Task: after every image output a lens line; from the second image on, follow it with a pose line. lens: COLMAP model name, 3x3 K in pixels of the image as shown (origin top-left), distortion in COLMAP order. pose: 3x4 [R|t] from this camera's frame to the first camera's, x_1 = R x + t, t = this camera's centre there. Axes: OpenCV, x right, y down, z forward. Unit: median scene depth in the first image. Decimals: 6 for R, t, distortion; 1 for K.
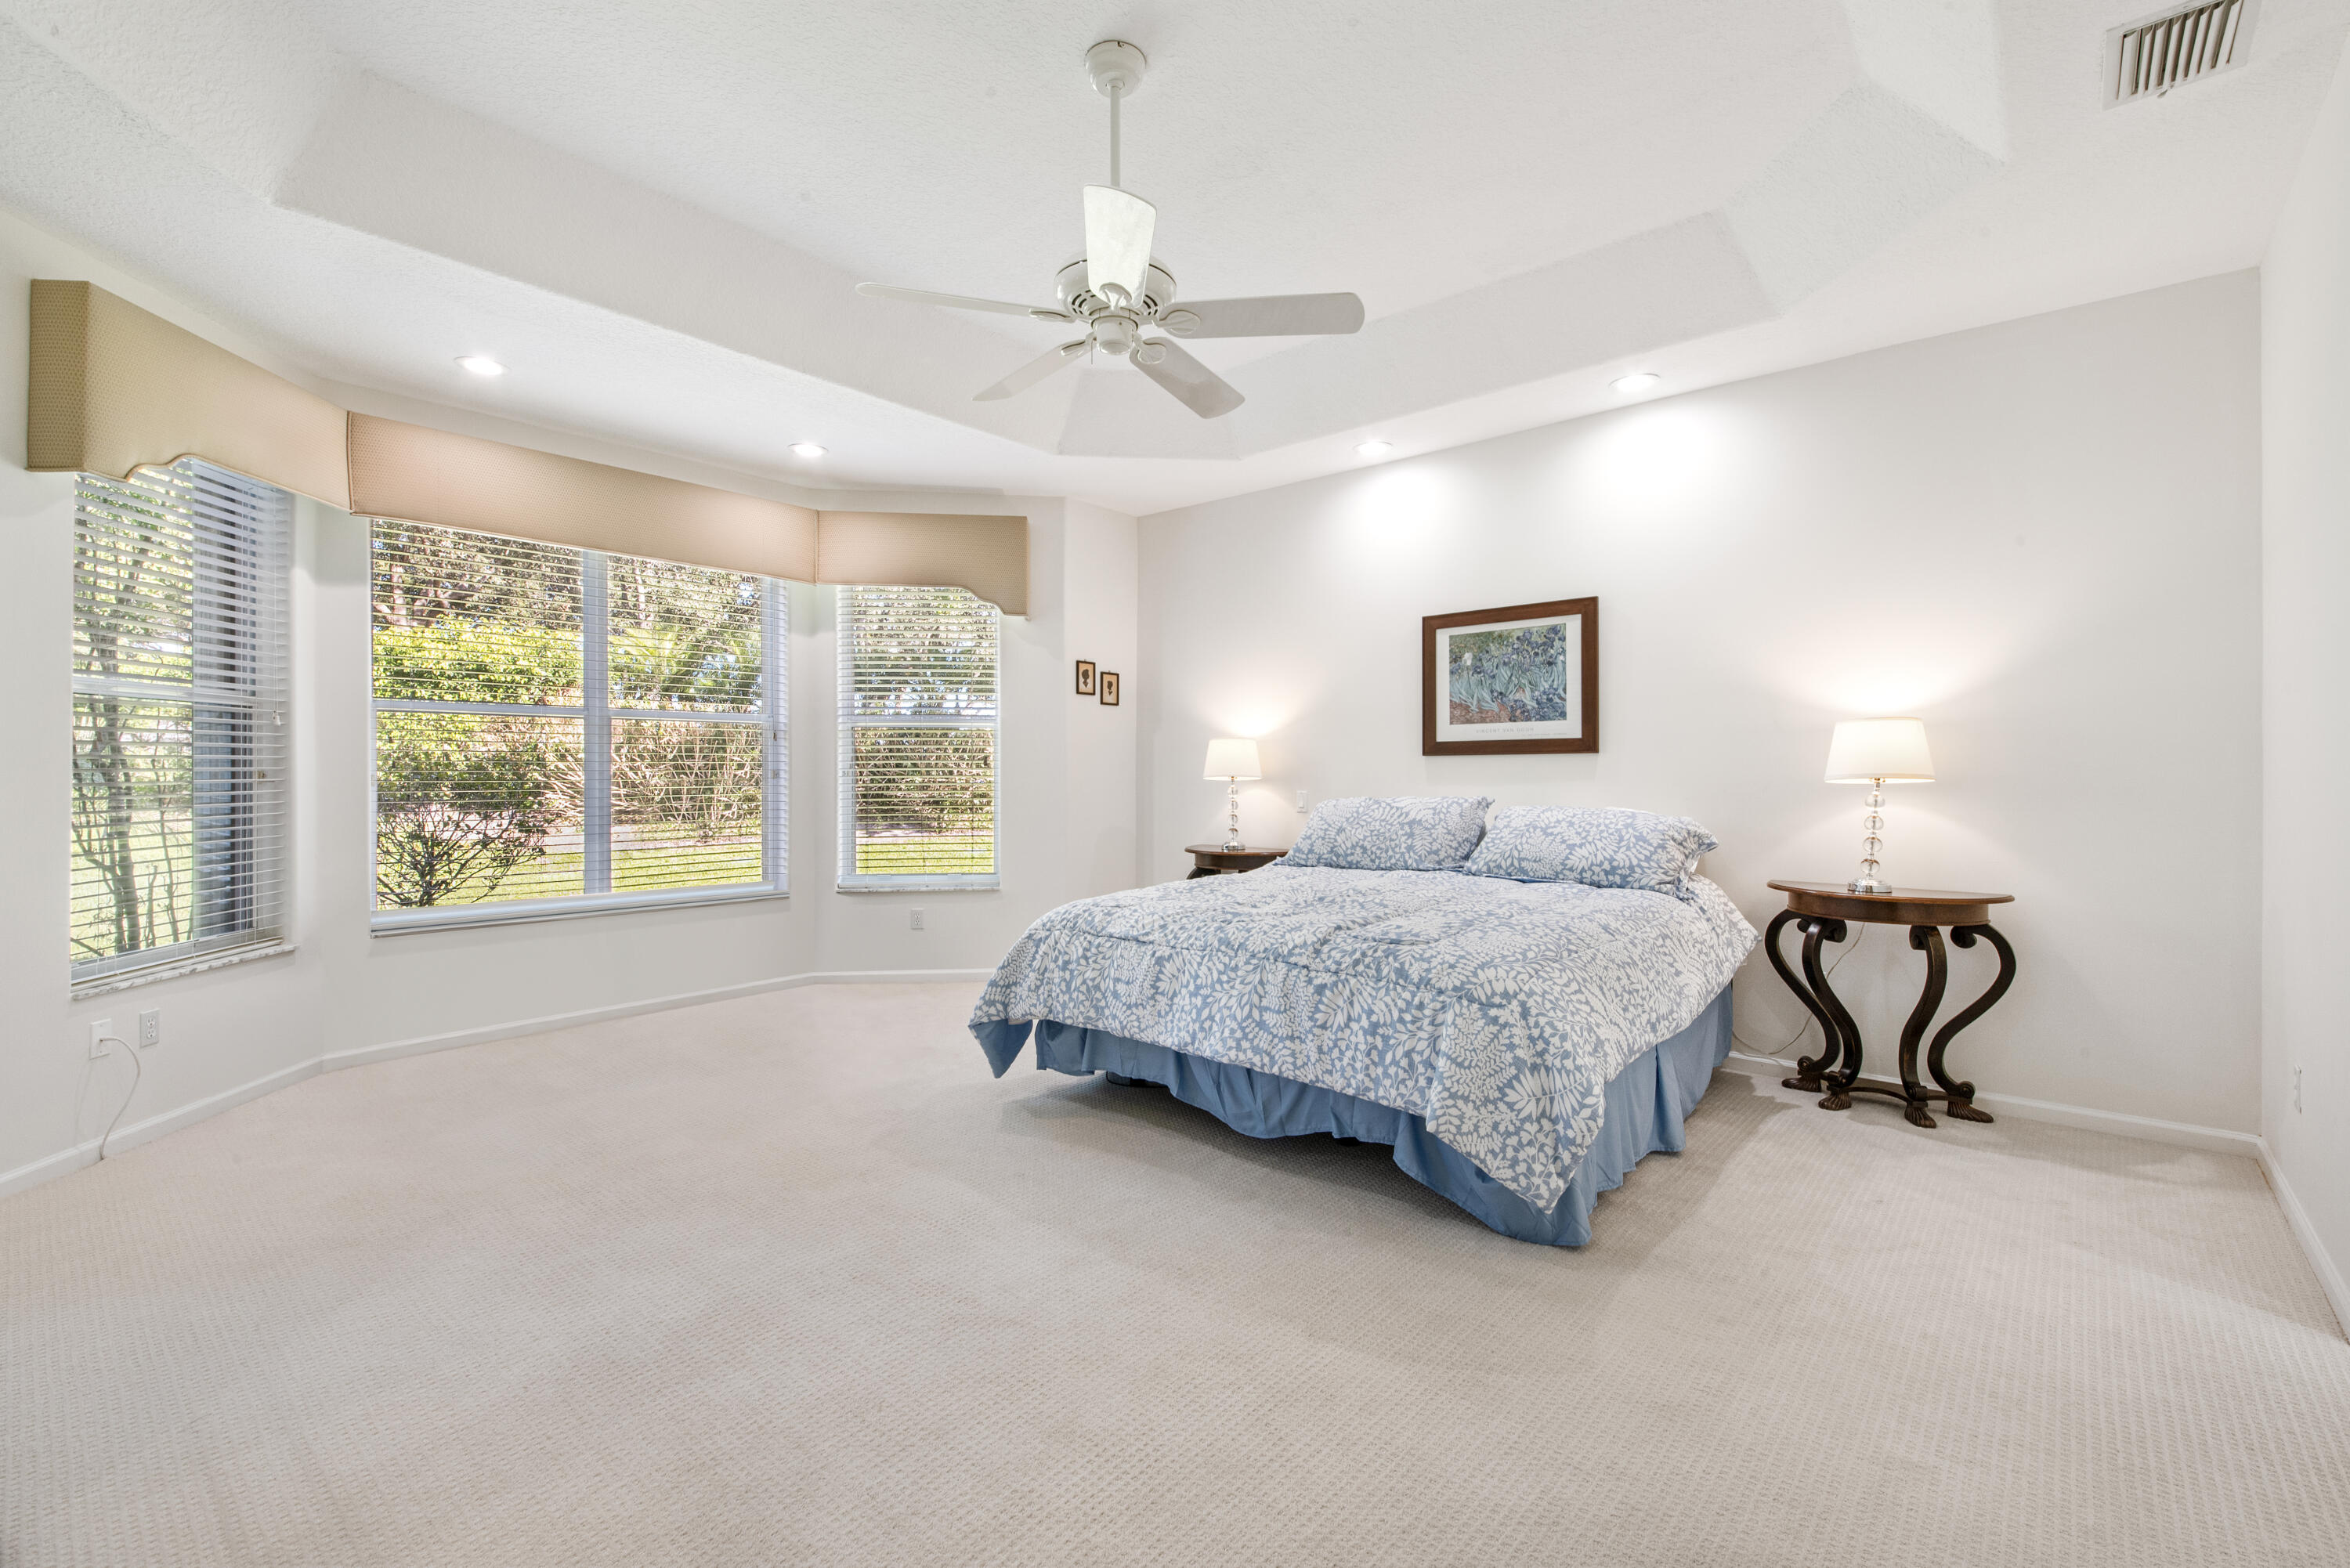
lens RADIAL K [[1034.3, 0, 1172.5], [0, 1034.3, 778.5], [0, 0, 1]] dist [0.018820, -0.000305]
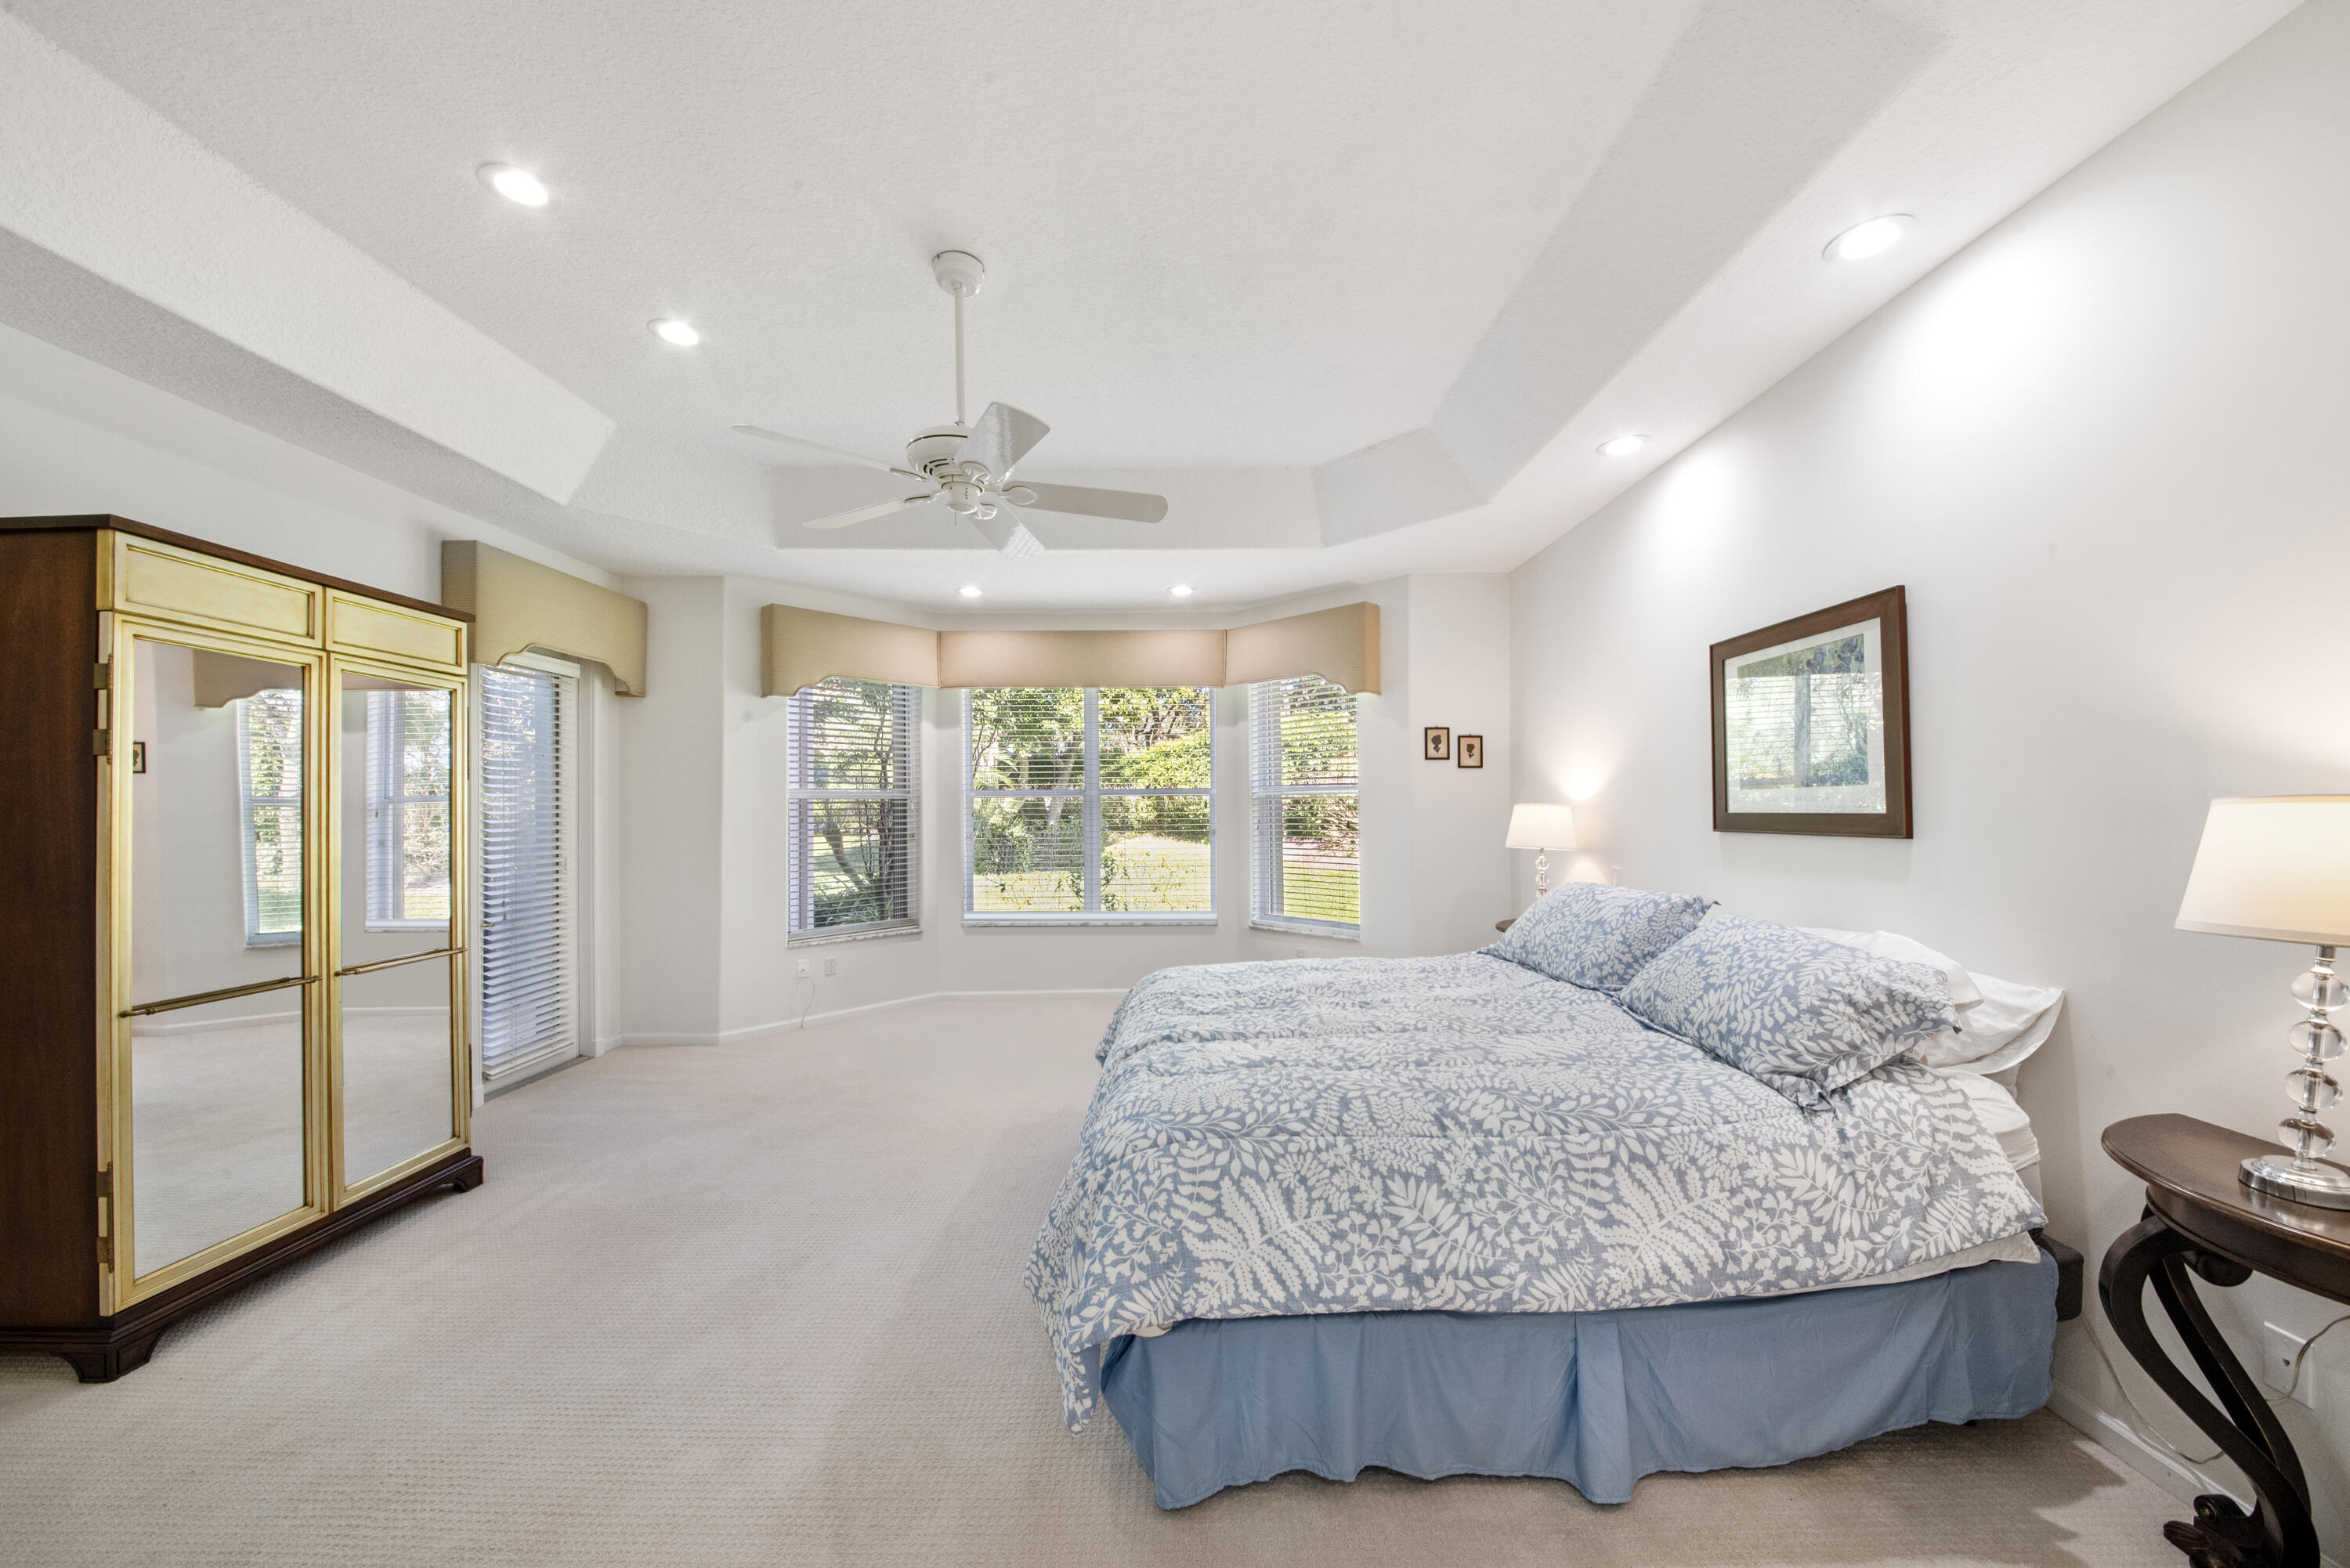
lens RADIAL K [[855.7, 0, 1175.4], [0, 855.7, 797.7], [0, 0, 1]] dist [0.001796, -0.000101]
pose [[0.646213, -0.012905, -0.763048, 0.499477], [0.002777, 0.999890, -0.014559, -0.041156], [0.763152, 0.007290, 0.646178, 0.330656]]
